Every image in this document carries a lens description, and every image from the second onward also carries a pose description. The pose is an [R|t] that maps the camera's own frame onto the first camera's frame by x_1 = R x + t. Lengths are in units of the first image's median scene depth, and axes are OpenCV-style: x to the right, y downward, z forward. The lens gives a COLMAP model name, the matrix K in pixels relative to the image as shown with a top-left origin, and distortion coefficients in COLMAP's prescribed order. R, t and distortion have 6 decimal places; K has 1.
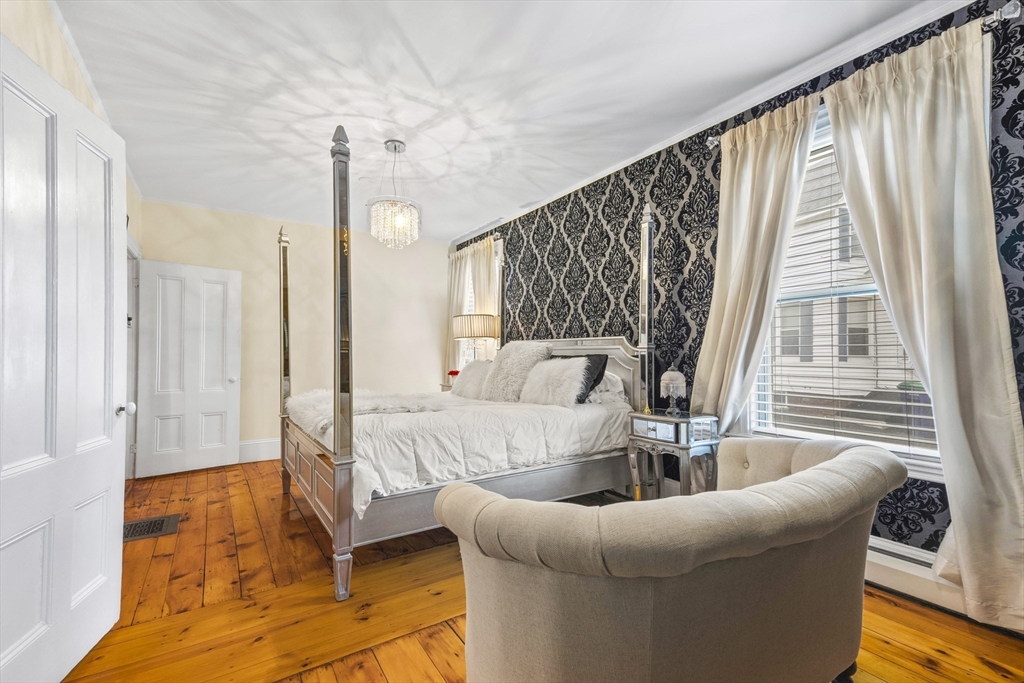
lens RADIAL K [[460.4, 0, 537.3], [0, 460.4, 354.2], [0, 0, 1]] dist [-0.000483, 0.000104]
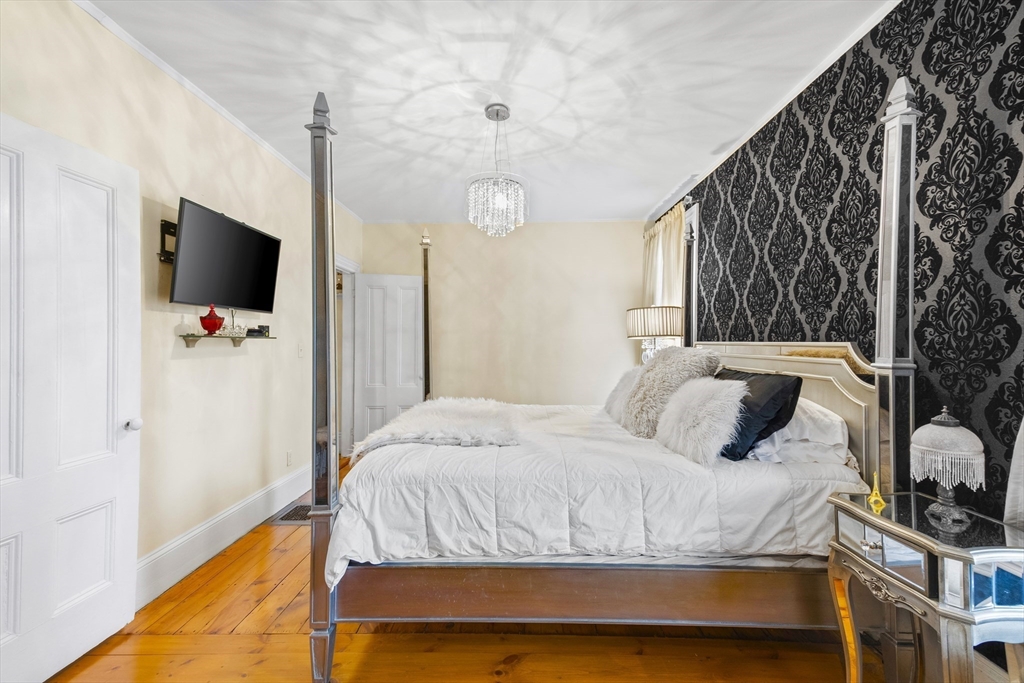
lens RADIAL K [[460.1, 0, 513.7], [0, 460.1, 343.7], [0, 0, 1]] dist [0.035692, -0.010178]
pose [[0.807335, 0.006714, -0.590055, 0.211531], [-0.003051, 0.999969, 0.007203, -0.043781], [0.590086, -0.004015, 0.807331, 0.350532]]
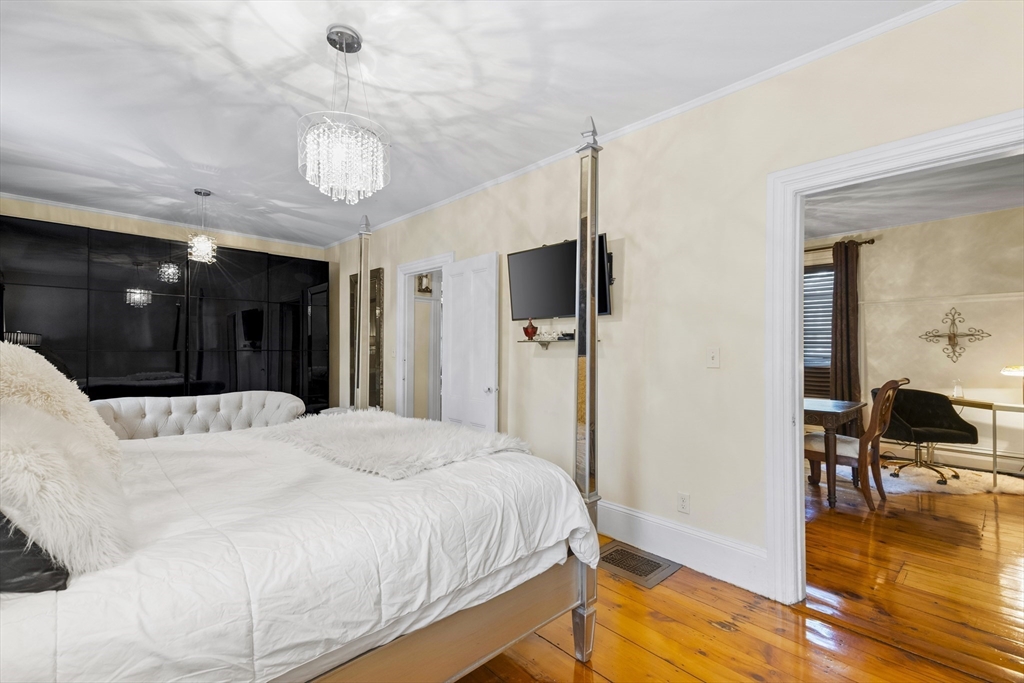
lens RADIAL K [[448.1, 0, 510.8], [0, 448.1, 338.4], [0, 0, 1]] dist [0.034130, -0.000394]
pose [[-0.988825, -0.002356, -0.149064, -0.448796], [0.000916, 0.999760, -0.021884, -0.033166], [0.149080, -0.021776, -0.988585, 1.666685]]
